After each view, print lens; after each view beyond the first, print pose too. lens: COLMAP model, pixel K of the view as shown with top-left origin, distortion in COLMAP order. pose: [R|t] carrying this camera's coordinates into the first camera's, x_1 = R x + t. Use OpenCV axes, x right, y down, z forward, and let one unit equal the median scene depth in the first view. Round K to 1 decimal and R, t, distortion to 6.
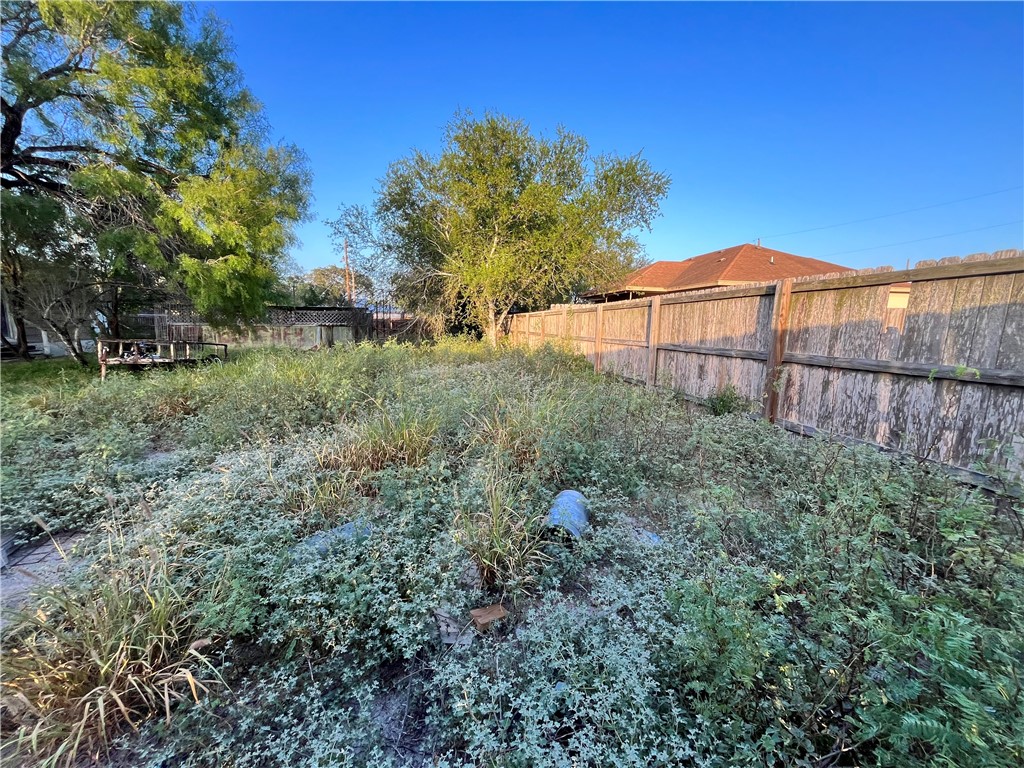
lens RADIAL K [[413.3, 0, 512.0], [0, 413.3, 384.0], [0, 0, 1]] dist [-0.002954, -0.000284]
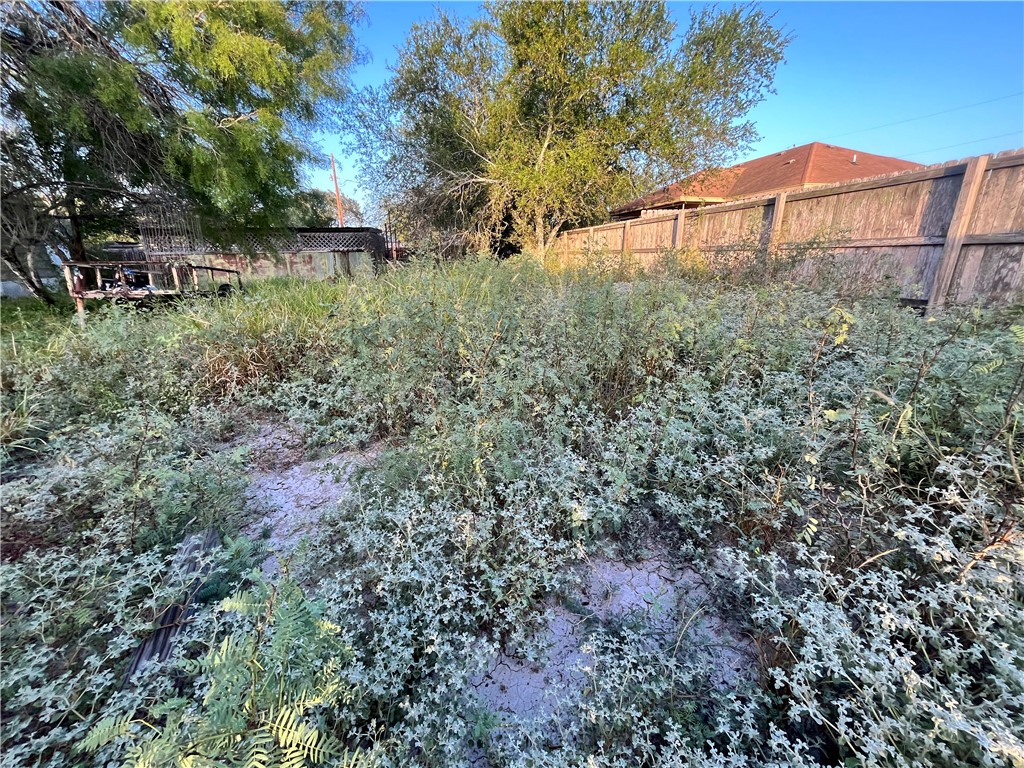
lens RADIAL K [[413.3, 0, 512.0], [0, 413.3, 384.0], [0, 0, 1]] dist [-0.002954, -0.000284]
pose [[0.999093, -0.034877, 0.024428, -0.577429], [0.030602, 0.987022, 0.157640, 0.008244], [-0.029609, -0.156749, 0.987194, 0.553611]]
